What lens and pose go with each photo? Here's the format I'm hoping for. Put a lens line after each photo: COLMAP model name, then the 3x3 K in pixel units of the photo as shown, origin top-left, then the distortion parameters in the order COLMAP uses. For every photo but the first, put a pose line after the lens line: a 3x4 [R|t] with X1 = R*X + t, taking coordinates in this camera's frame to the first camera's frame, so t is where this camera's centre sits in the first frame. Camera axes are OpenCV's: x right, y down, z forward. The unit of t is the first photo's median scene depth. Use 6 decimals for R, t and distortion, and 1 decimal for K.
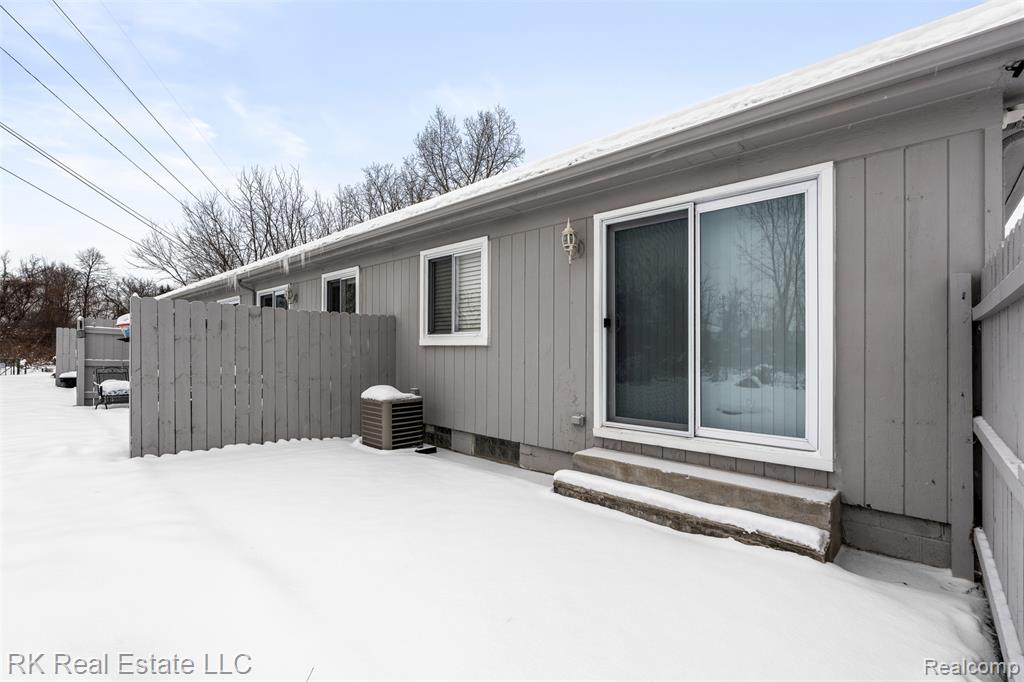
lens RADIAL K [[462.1, 0, 514.0], [0, 462.1, 349.2], [0, 0, 1]] dist [-0.005378, 0.001439]
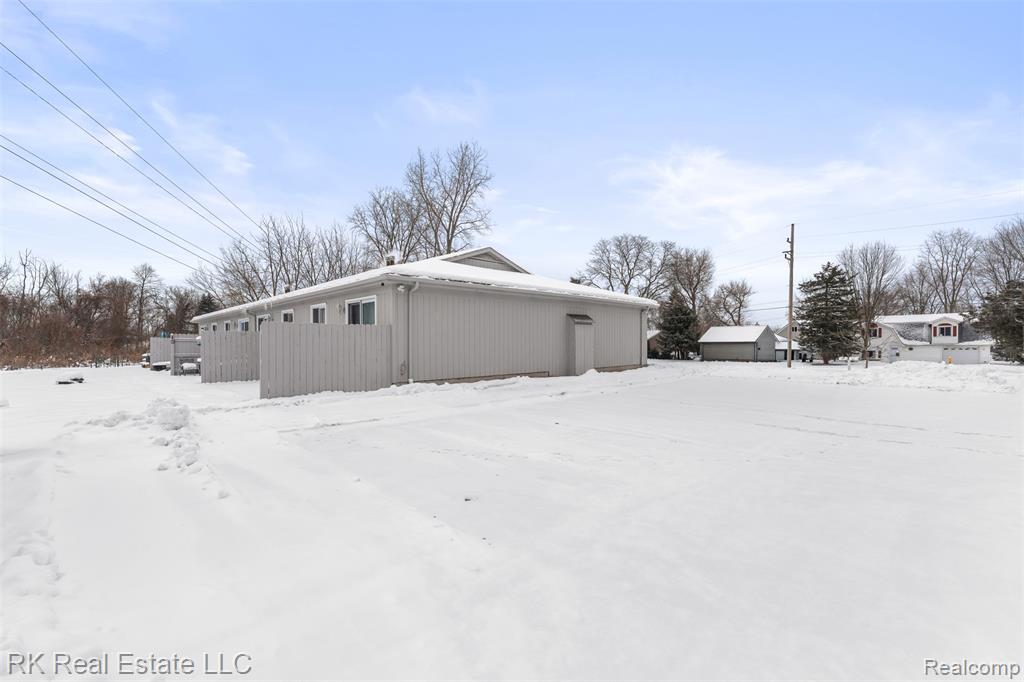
lens RADIAL K [[462.1, 0, 521.6], [0, 462.1, 332.1], [0, 0, 1]] dist [-0.005378, 0.001439]
pose [[0.998387, -0.030035, -0.048186, 0.136607], [0.029254, 0.999430, -0.016825, 0.000955], [0.048664, 0.015388, 0.998697, -0.185131]]
